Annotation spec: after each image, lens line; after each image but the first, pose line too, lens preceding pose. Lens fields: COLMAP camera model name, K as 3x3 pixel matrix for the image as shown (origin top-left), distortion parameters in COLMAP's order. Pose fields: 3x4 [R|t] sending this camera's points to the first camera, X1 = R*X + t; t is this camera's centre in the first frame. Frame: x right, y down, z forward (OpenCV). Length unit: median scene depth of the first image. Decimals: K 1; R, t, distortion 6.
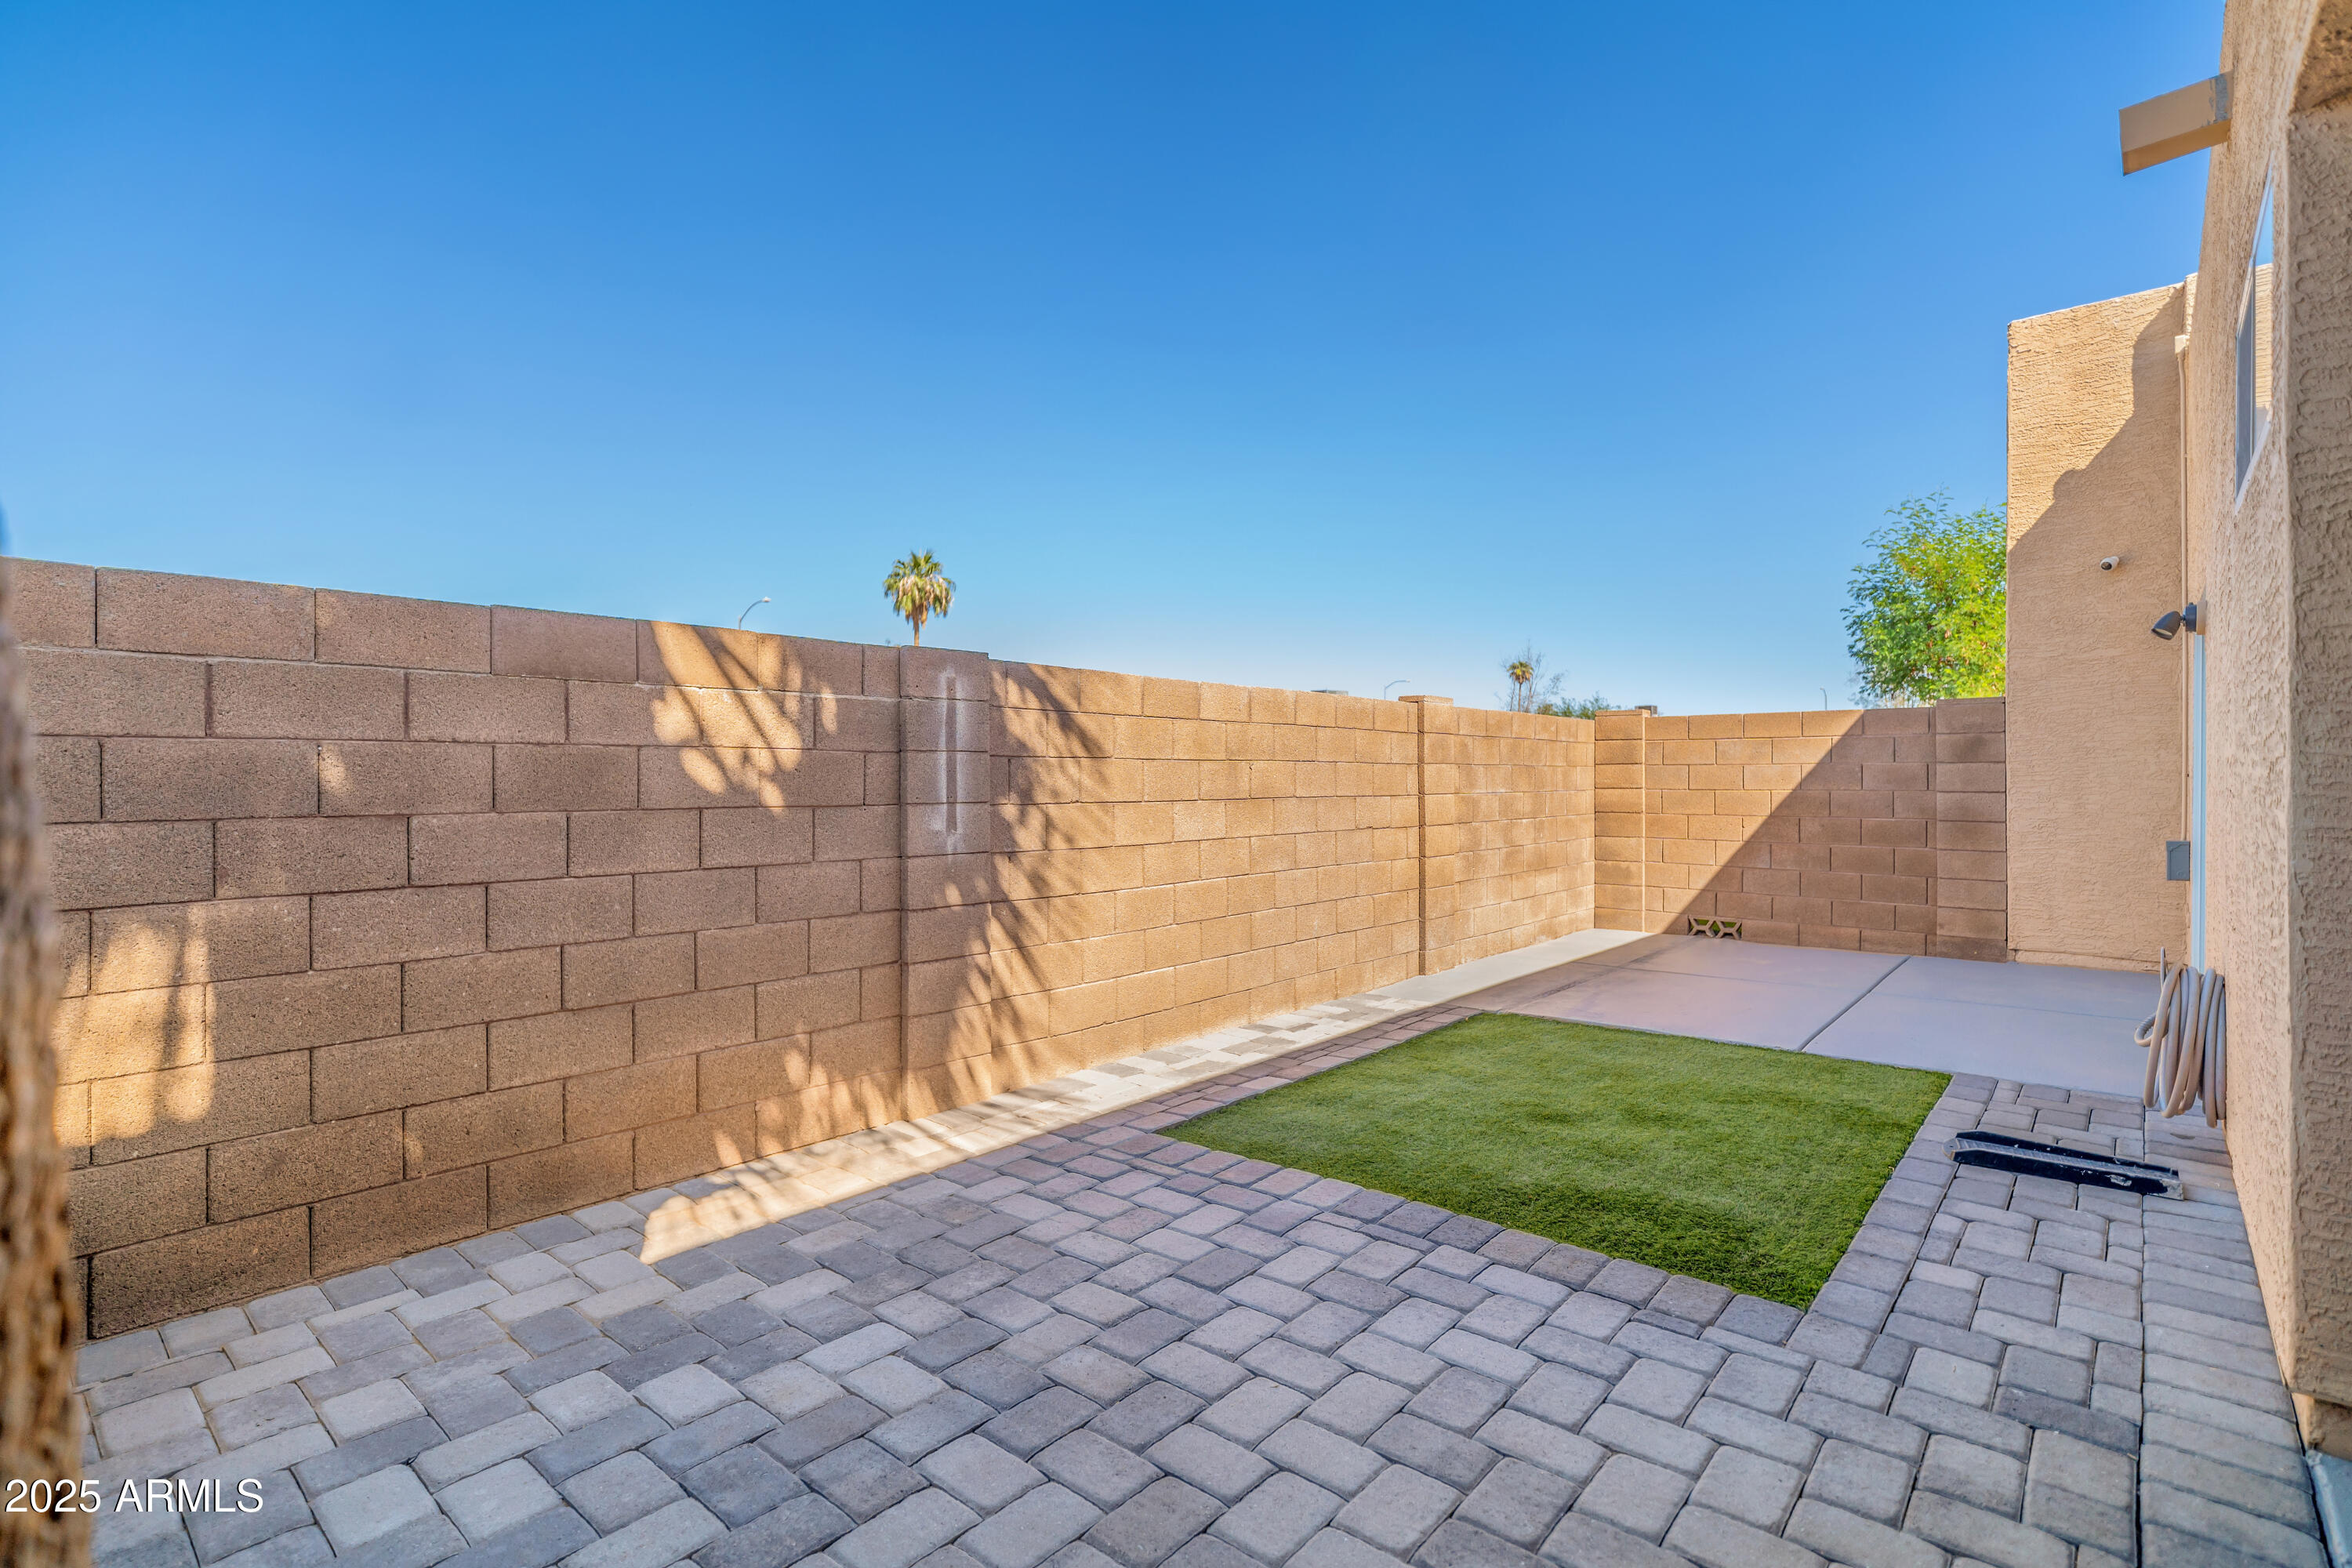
lens RADIAL K [[1117.6, 0, 1174.2], [0, 1117.6, 787.4], [0, 0, 1]] dist [-0.012093, 0.003324]
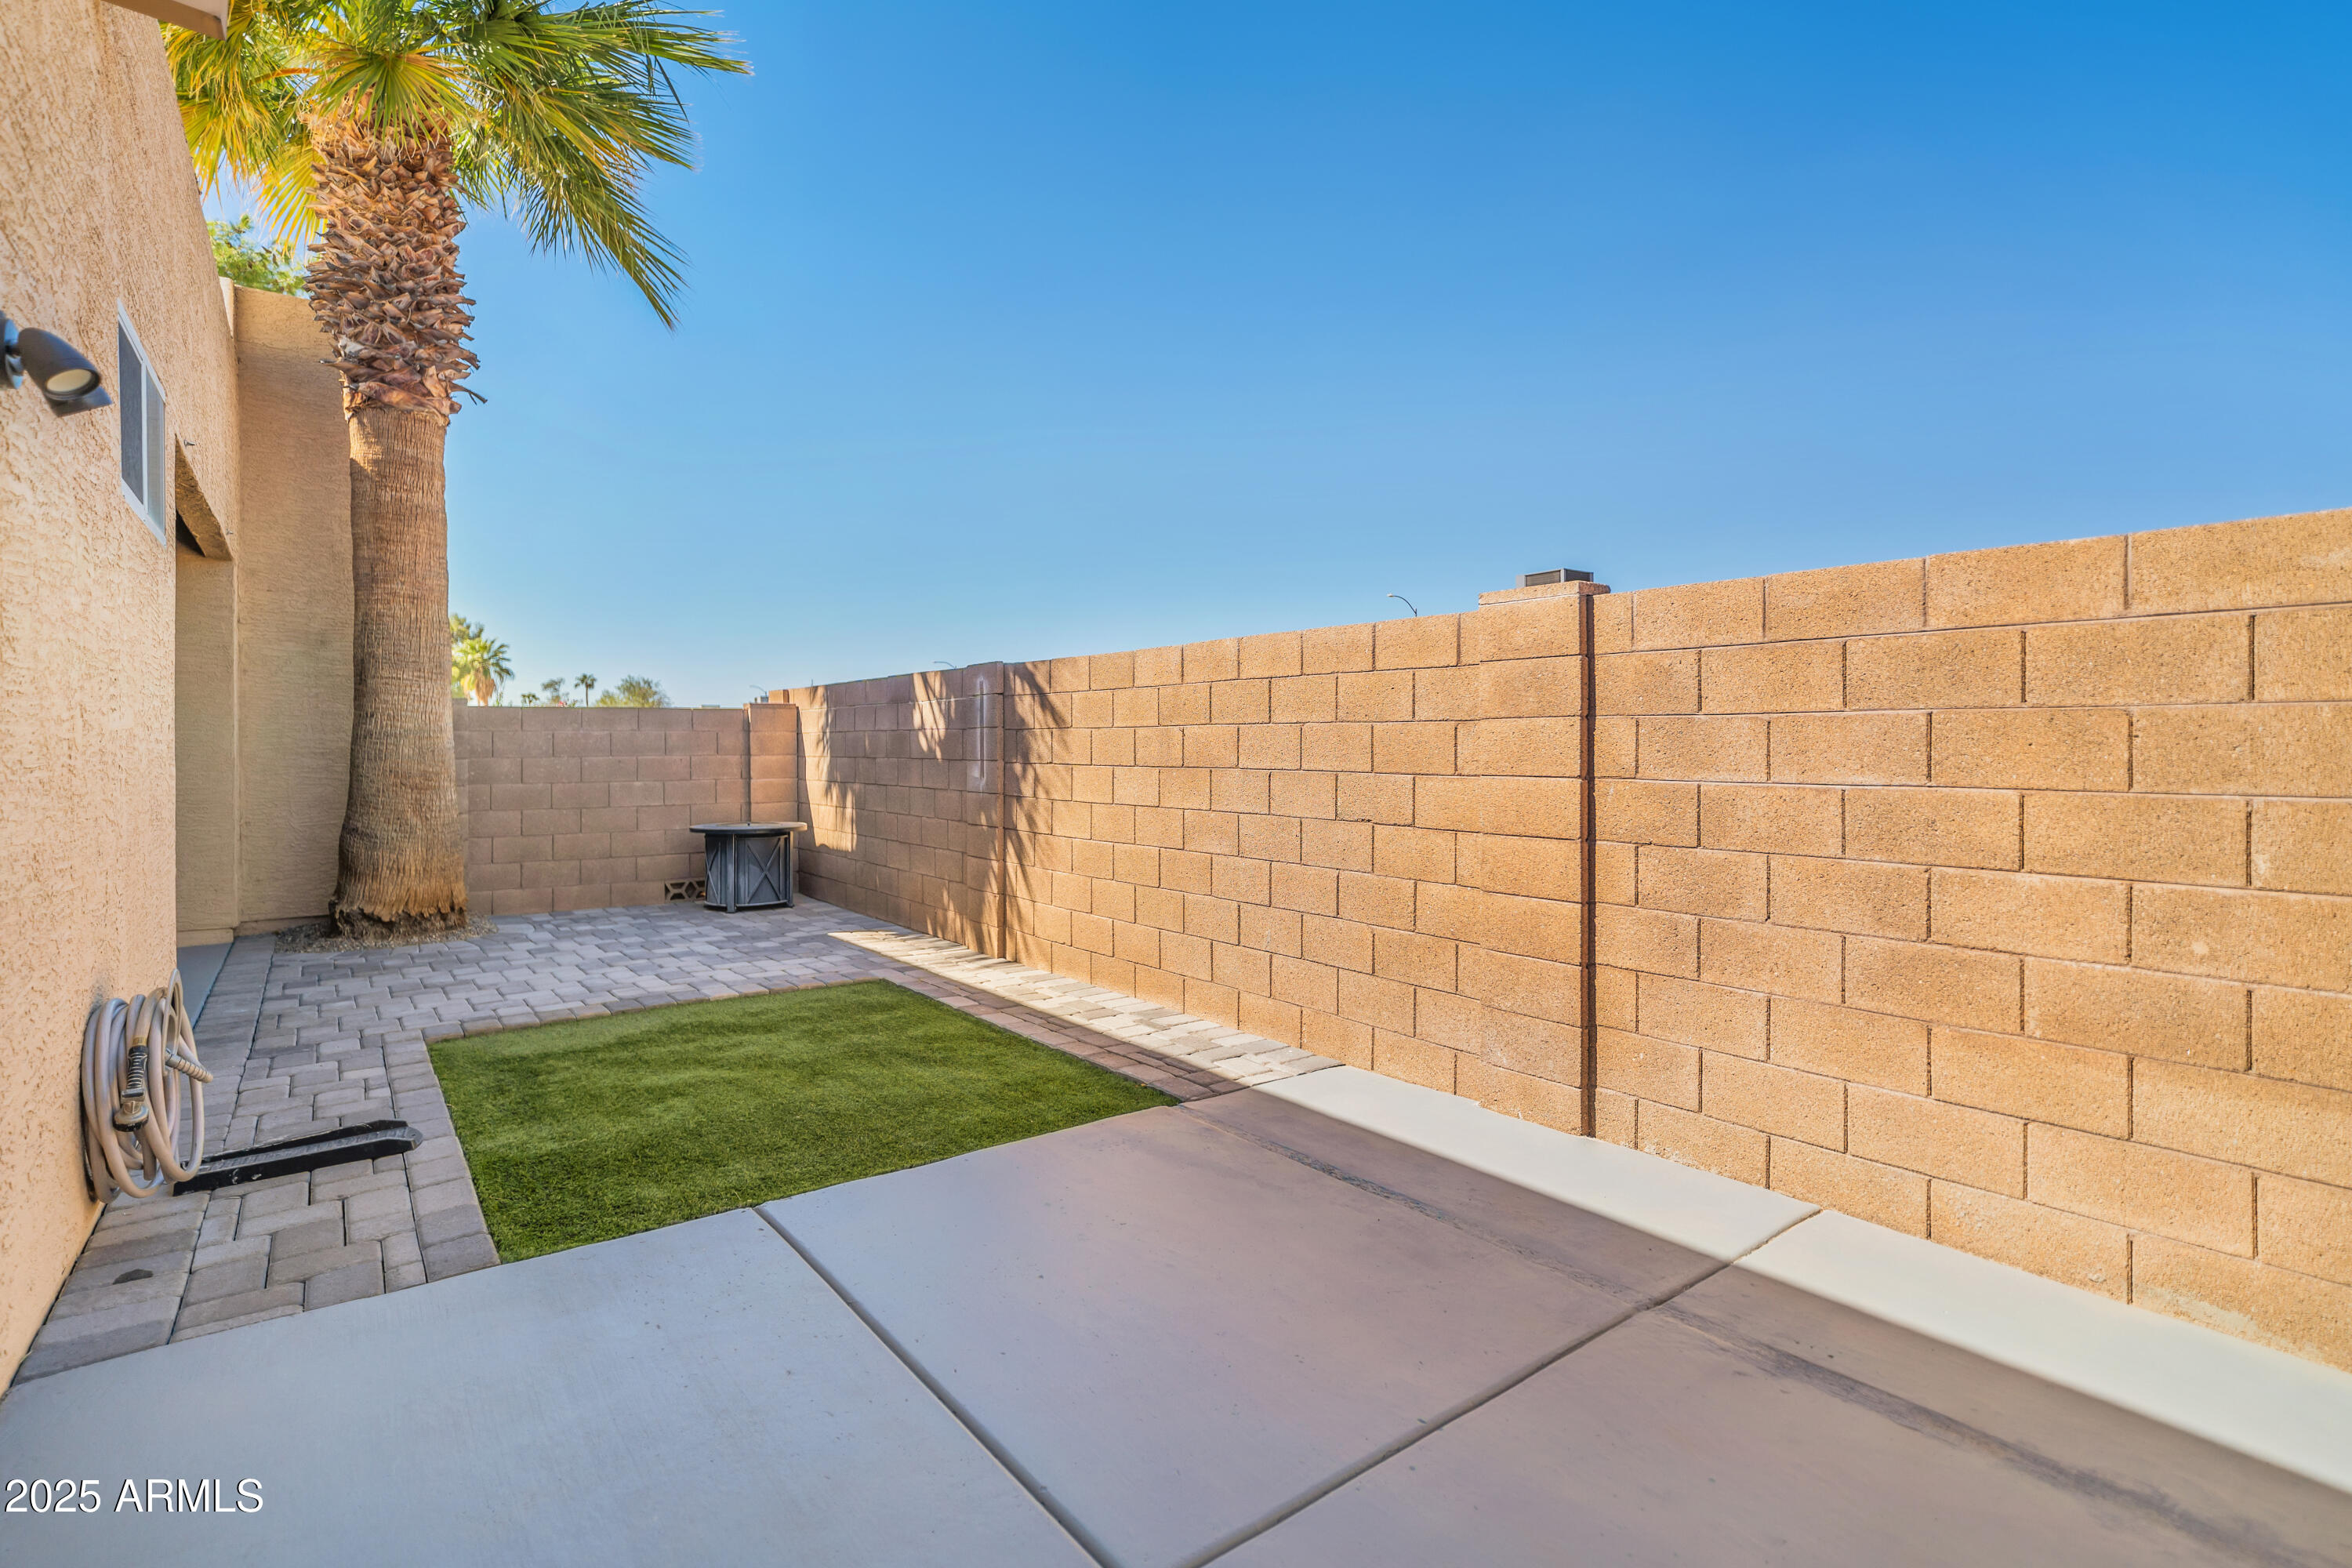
lens RADIAL K [[1117.6, 0, 1167.6], [0, 1117.6, 760.9], [0, 0, 1]] dist [-0.012093, 0.003324]
pose [[-0.201715, 0.024393, -0.979140, 1.195681], [0.002907, 0.999700, 0.024307, -0.021516], [0.979440, 0.002057, -0.201725, 1.457088]]
